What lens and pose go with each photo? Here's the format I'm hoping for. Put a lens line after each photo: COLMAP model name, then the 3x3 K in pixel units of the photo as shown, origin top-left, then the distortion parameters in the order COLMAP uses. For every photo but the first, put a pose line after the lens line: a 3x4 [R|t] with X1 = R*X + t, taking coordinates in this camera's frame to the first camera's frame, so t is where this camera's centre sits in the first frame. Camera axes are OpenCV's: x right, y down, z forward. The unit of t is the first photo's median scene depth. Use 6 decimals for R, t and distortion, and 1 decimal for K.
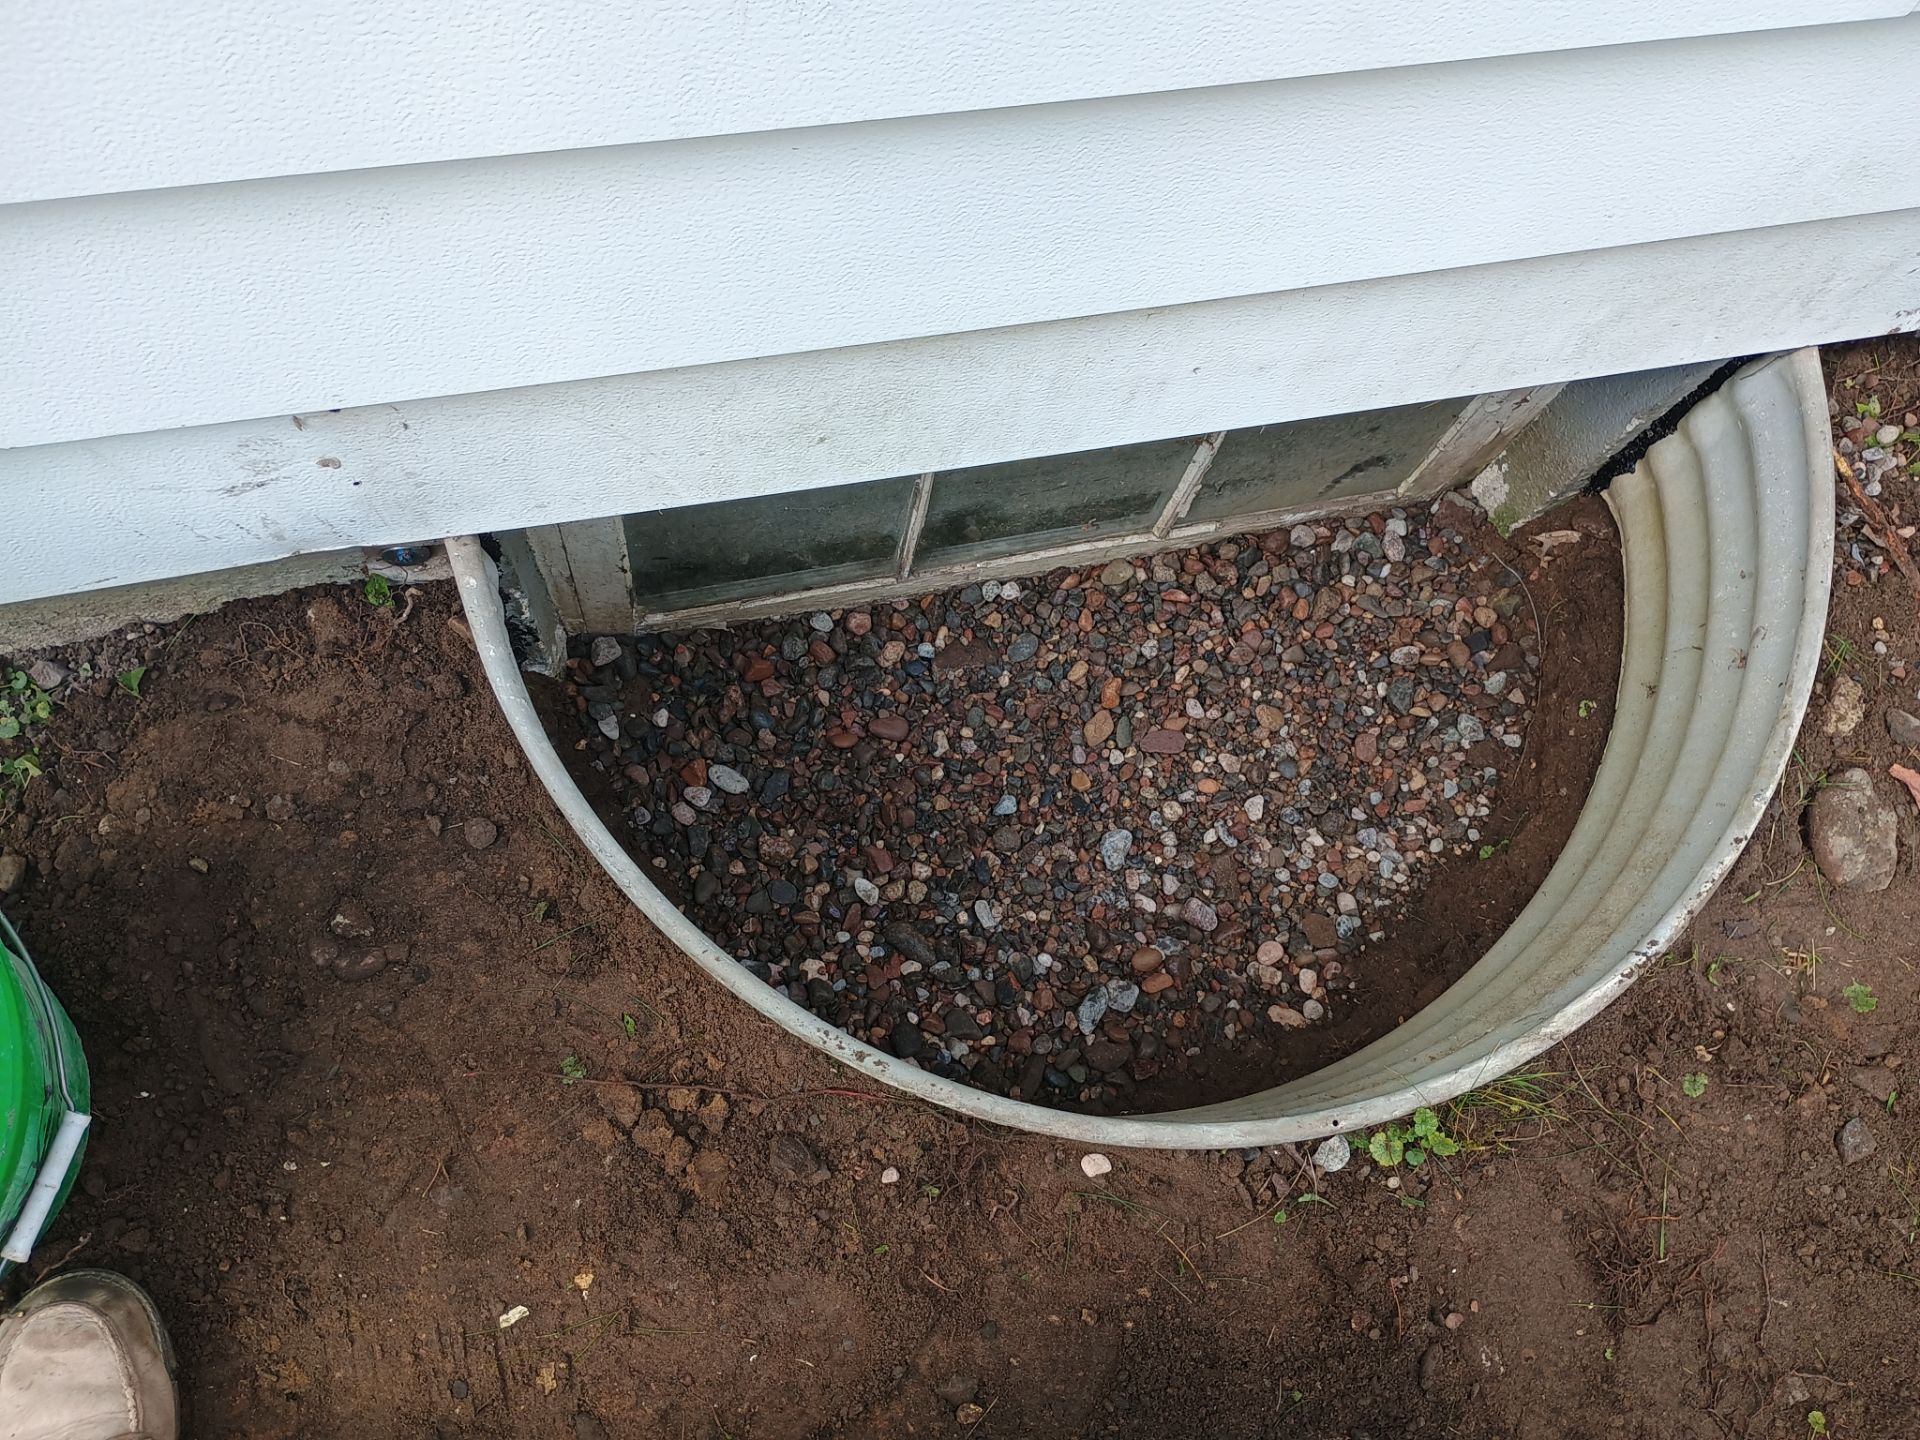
lens RADIAL K [[1631.7, 0, 979.8], [0, 1631.7, 724.7], [0, 0, 1]] dist [0.065259, -0.106602]
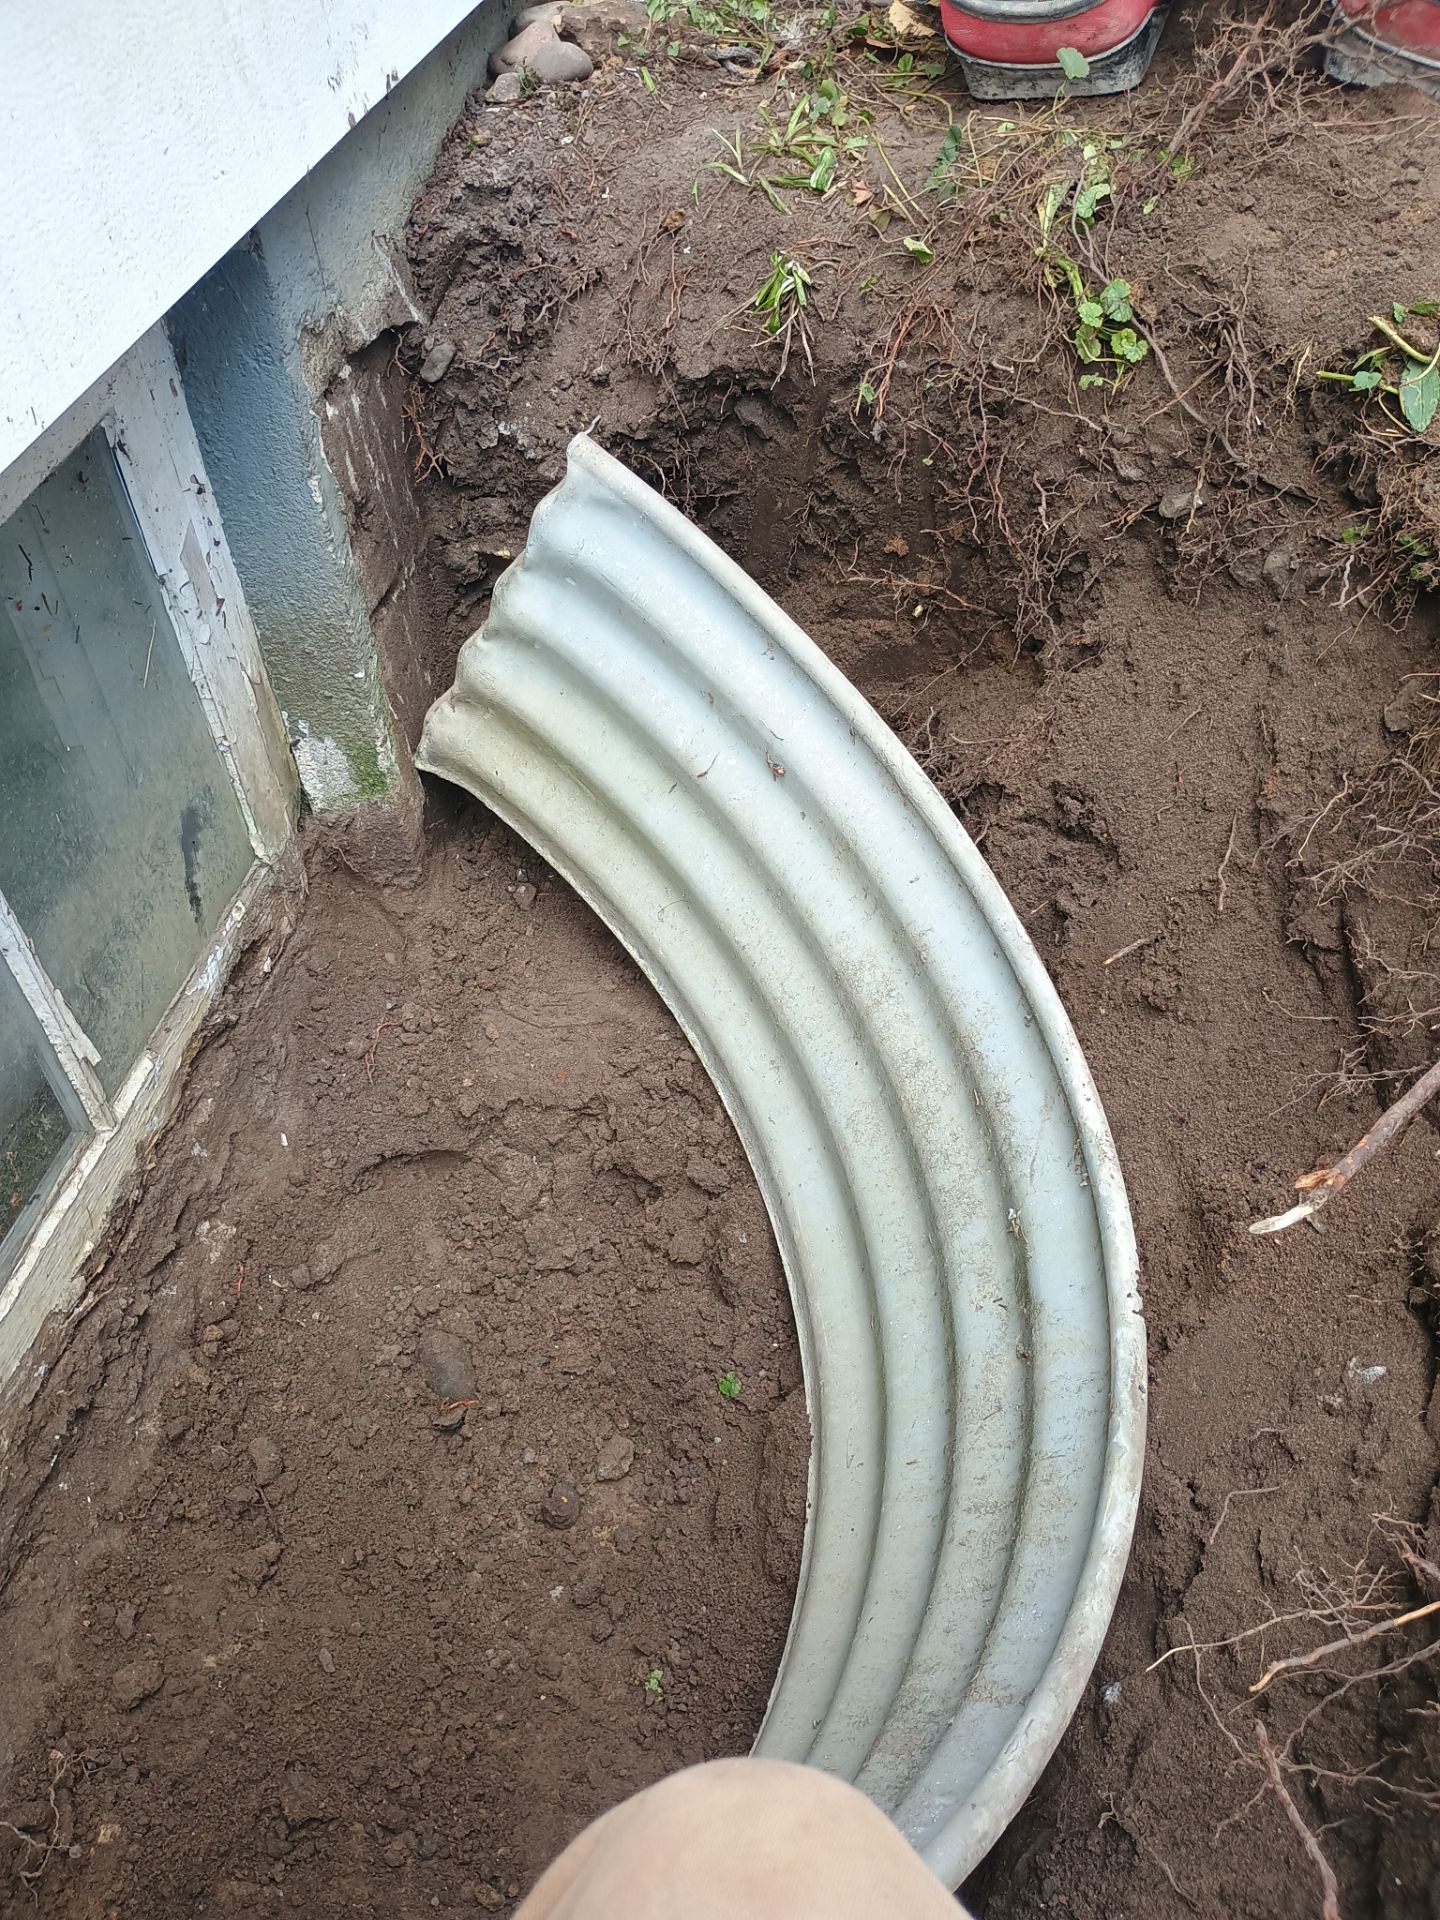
lens RADIAL K [[1635.5, 0, 697.0], [0, 1635.5, 983.0], [0, 0, 1]] dist [0.066212, -0.064474]
pose [[0.406672, -0.750918, 0.520327, -0.093747], [0.902480, 0.418698, -0.101100, 0.137562], [-0.141942, 0.510700, 0.847961, 0.396818]]
